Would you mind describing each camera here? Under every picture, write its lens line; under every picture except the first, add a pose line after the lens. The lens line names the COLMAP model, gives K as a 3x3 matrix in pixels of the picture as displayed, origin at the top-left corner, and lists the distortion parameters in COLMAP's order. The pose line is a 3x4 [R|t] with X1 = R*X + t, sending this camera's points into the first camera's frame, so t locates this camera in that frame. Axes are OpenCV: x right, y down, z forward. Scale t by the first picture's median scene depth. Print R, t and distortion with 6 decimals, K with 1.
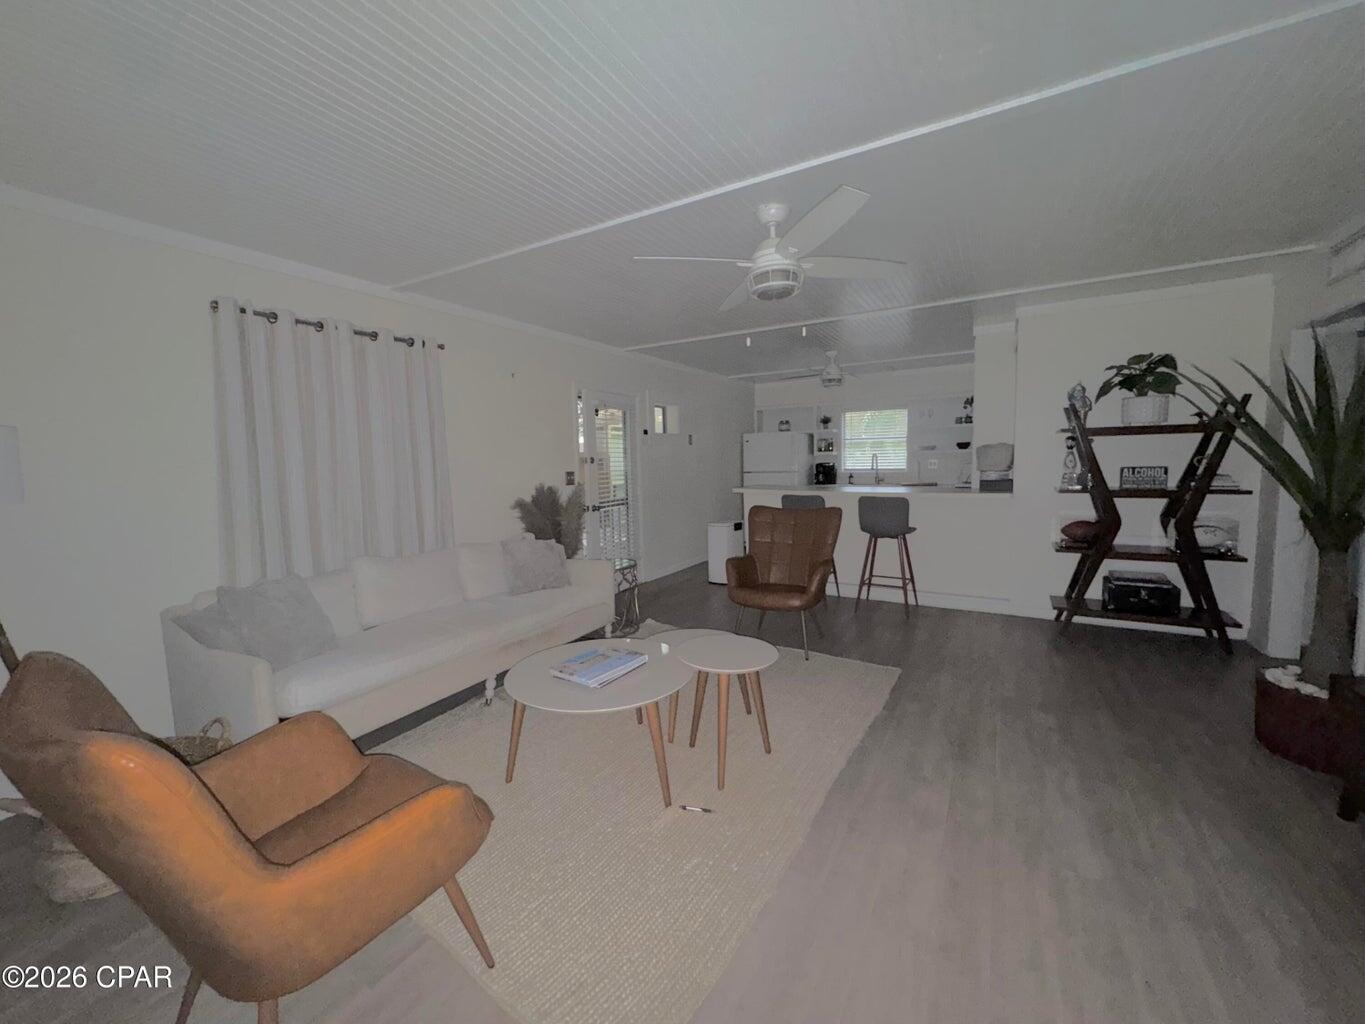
lens RADIAL K [[549.3, 0, 674.7], [0, 549.3, 509.8], [0, 0, 1]] dist [0.001089, 0.000213]
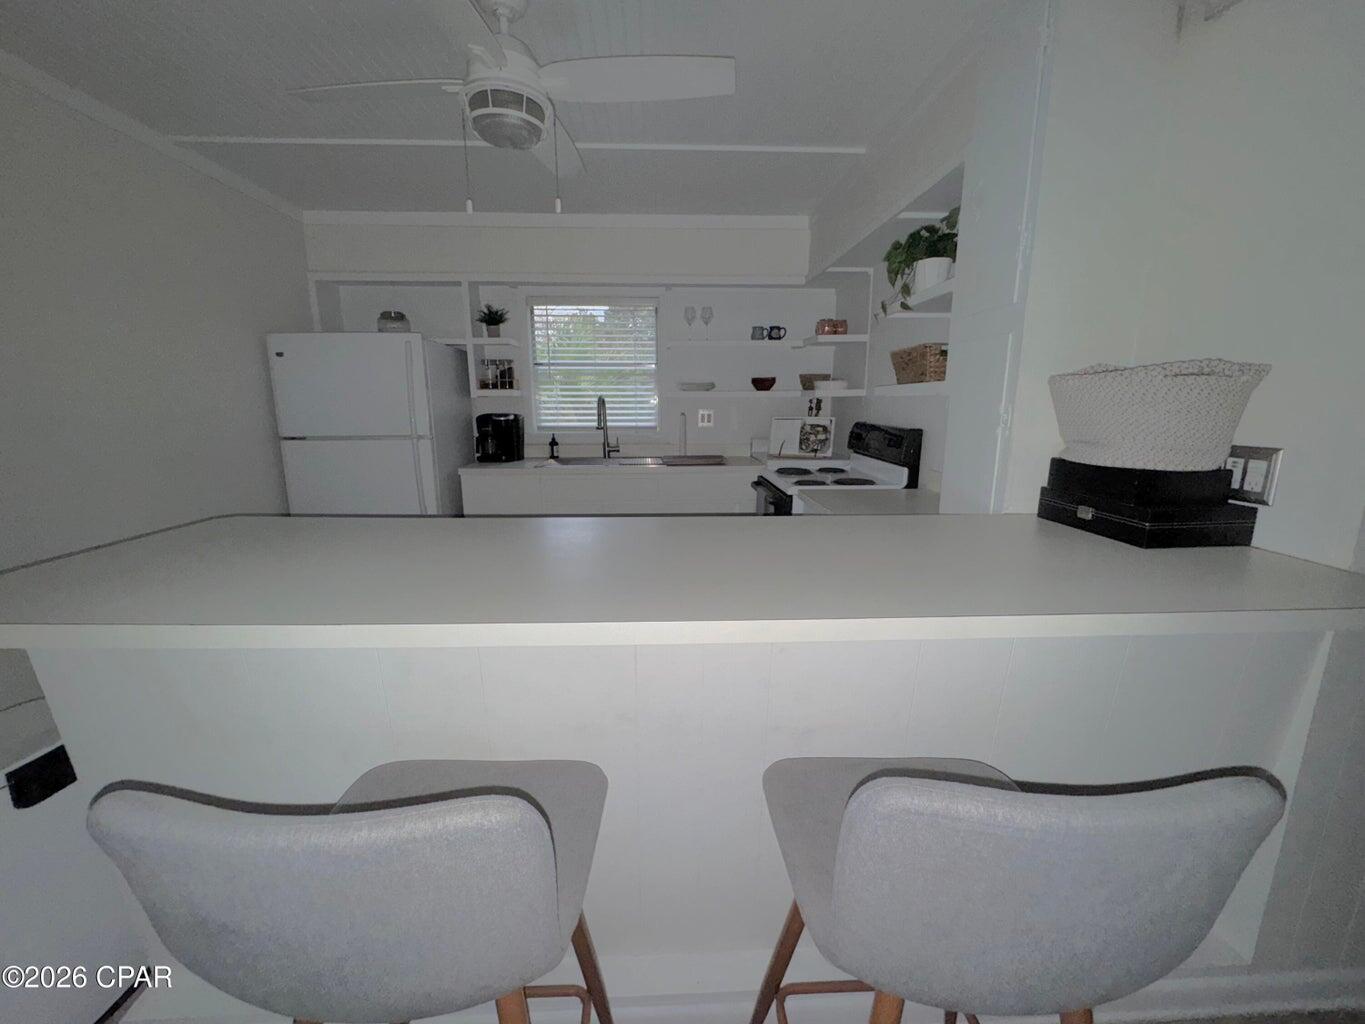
lens RADIAL K [[549.3, 0, 674.7], [0, 549.3, 509.8], [0, 0, 1]] dist [0.001089, 0.000213]
pose [[0.838733, -0.092074, 0.536702, 0.146133], [0.034928, 0.992668, 0.115714, -0.054615], [-0.543421, -0.078307, 0.835800, 0.535794]]
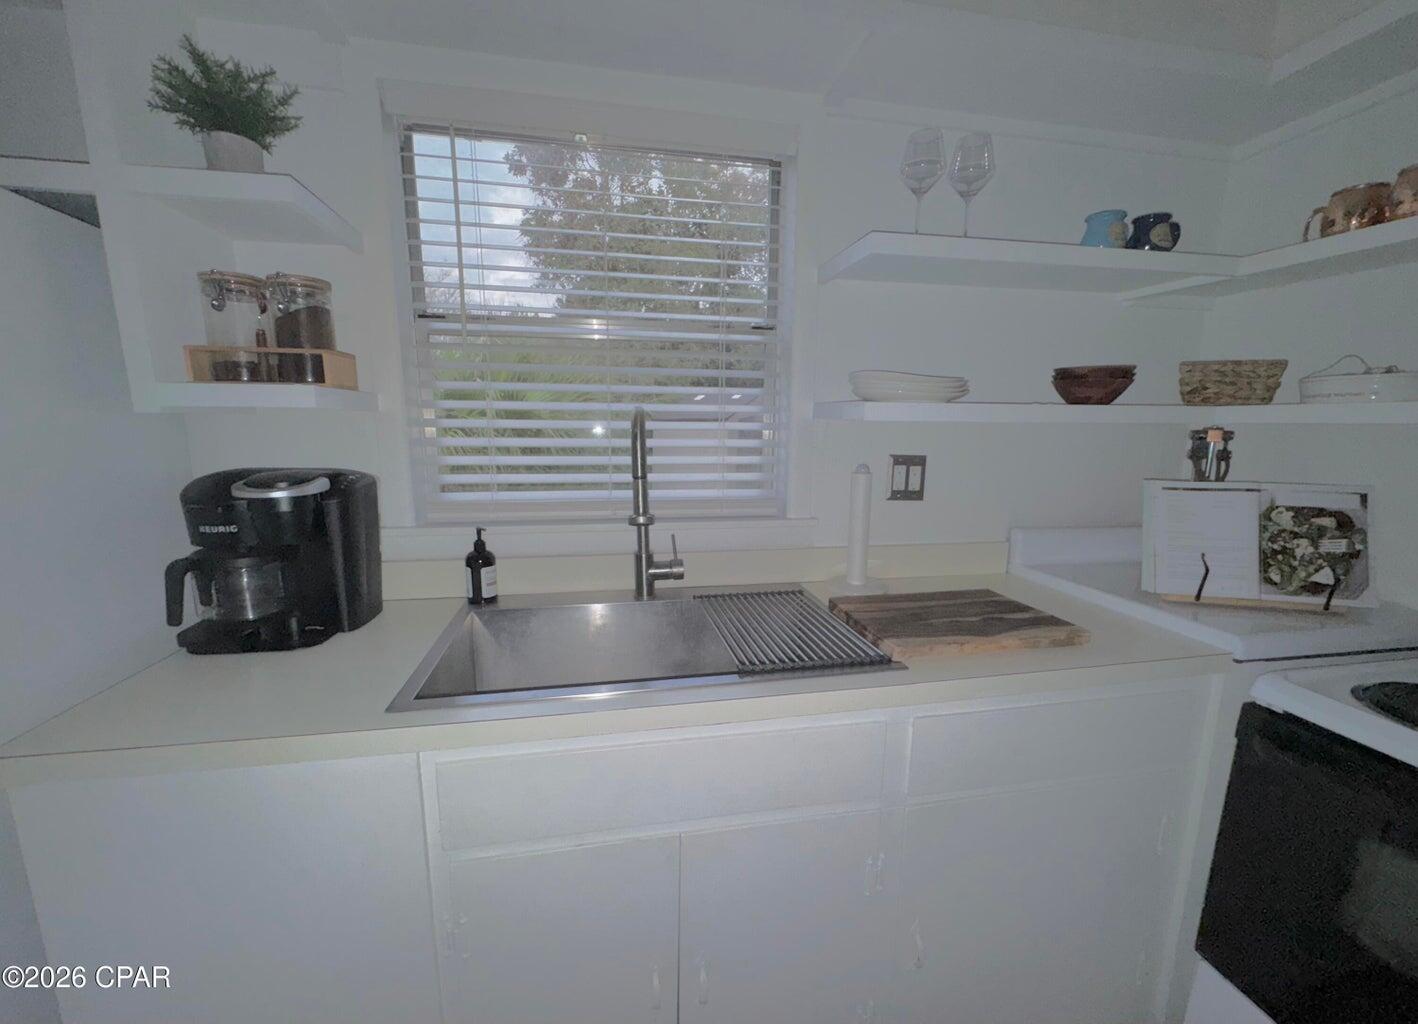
lens RADIAL K [[600.4, 0, 705.3], [0, 600.4, 541.4], [0, 0, 1]] dist [0.001343, 0.000194]
pose [[0.746593, -0.106513, 0.656699, 0.258045], [0.034662, 0.991987, 0.121489, -0.083514], [-0.664377, -0.067940, 0.744303, 0.833516]]
